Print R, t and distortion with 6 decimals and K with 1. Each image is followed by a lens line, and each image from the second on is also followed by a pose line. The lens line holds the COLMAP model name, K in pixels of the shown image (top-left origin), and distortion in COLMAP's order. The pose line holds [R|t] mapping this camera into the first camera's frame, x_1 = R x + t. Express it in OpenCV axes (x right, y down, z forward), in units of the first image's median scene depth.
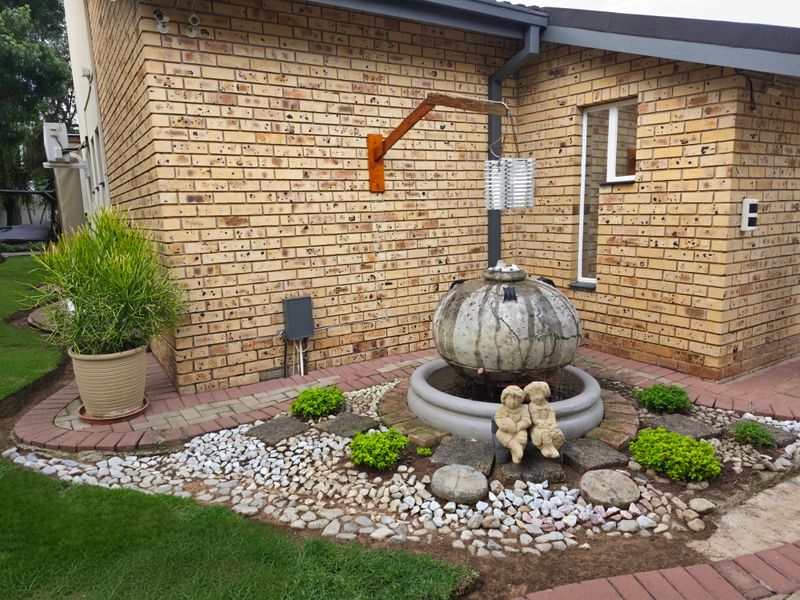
lens RADIAL K [[542.0, 0, 391.8], [0, 542.0, 303.8], [0, 0, 1]] dist [0.036613, -0.035351]
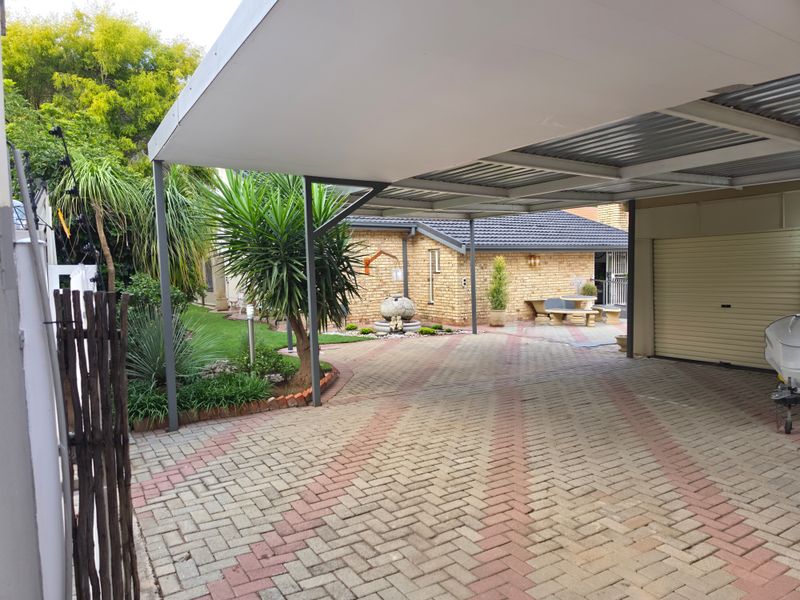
lens RADIAL K [[542.0, 0, 398.2], [0, 542.0, 307.8], [0, 0, 1]] dist [0.036613, -0.035351]
pose [[0.999889, 0.008482, 0.012218, 0.134960], [-0.007199, 0.994809, -0.101508, 0.370967], [-0.013016, 0.101409, 0.994760, -2.516297]]
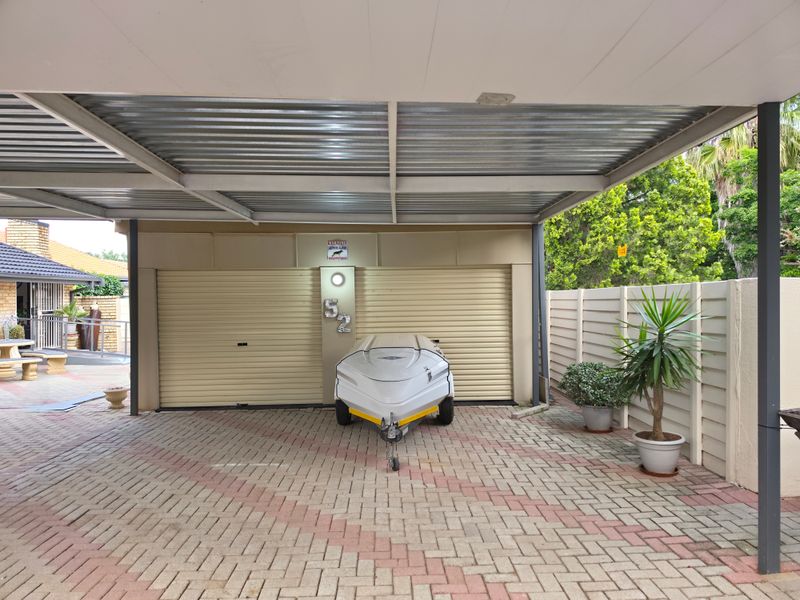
lens RADIAL K [[542.0, 0, 406.2], [0, 542.0, 297.6], [0, 0, 1]] dist [0.036613, -0.035351]
pose [[0.483551, 0.033413, 0.874678, -0.034211], [0.135941, 0.984280, -0.112752, 0.279930], [-0.864695, 0.173426, 0.471408, -1.931707]]
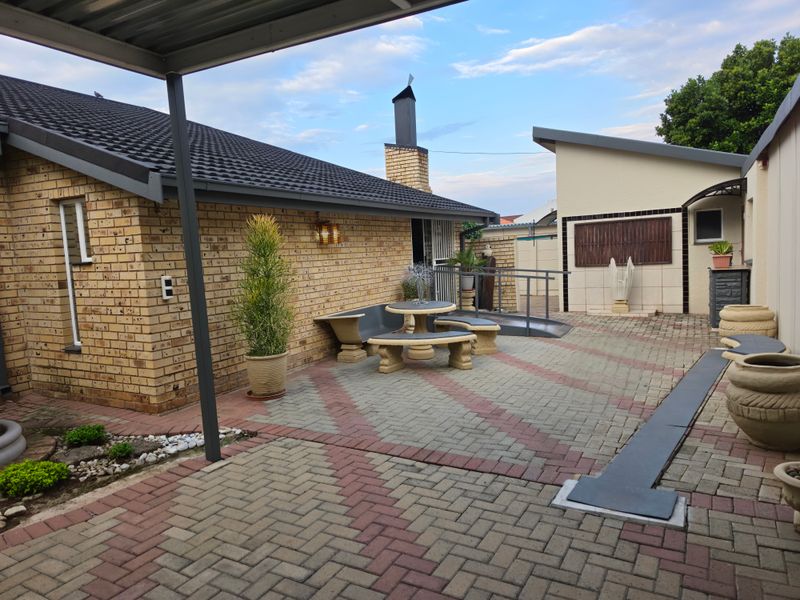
lens RADIAL K [[542.0, 0, 393.3], [0, 542.0, 307.6], [0, 0, 1]] dist [0.036613, -0.035351]
pose [[0.874604, -0.060848, 0.481005, 0.448225], [0.104973, 0.992326, -0.065339, 0.031262], [-0.473338, 0.107639, 0.874280, -0.406750]]
